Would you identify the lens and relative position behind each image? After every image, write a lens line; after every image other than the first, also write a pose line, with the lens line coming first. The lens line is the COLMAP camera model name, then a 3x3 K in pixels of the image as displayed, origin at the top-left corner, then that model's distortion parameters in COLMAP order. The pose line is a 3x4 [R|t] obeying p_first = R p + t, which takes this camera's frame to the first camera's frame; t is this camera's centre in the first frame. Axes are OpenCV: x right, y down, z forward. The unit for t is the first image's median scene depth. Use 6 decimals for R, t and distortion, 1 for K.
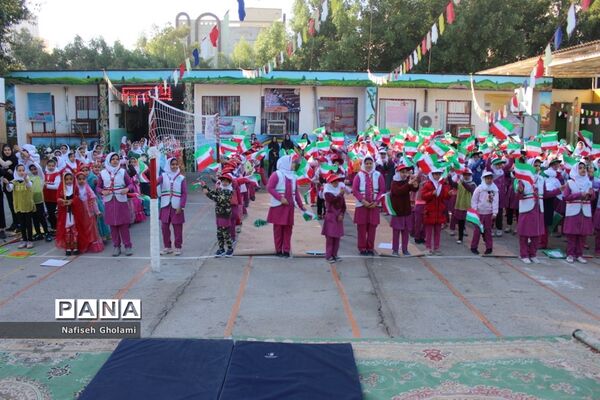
lens RADIAL K [[496.4, 0, 289.5], [0, 496.4, 201.4], [0, 0, 1]] dist [-0.157847, 0.134139]
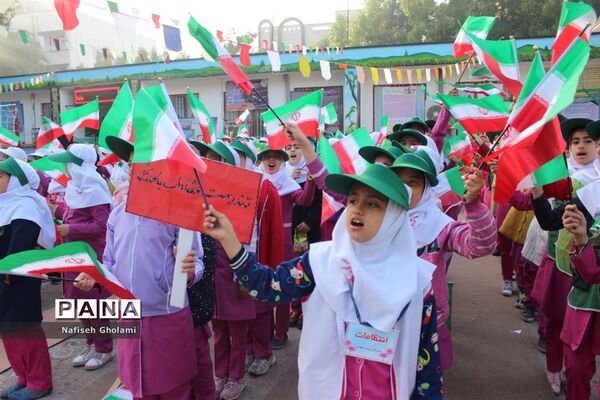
lens RADIAL K [[496.4, 0, 289.5], [0, 496.4, 201.4], [0, 0, 1]] dist [-0.157847, 0.134139]
pose [[0.947120, 0.013969, -0.320574, 0.309904], [-0.025721, 0.999142, -0.032456, -0.012759], [0.319846, 0.038985, 0.946667, 0.293530]]
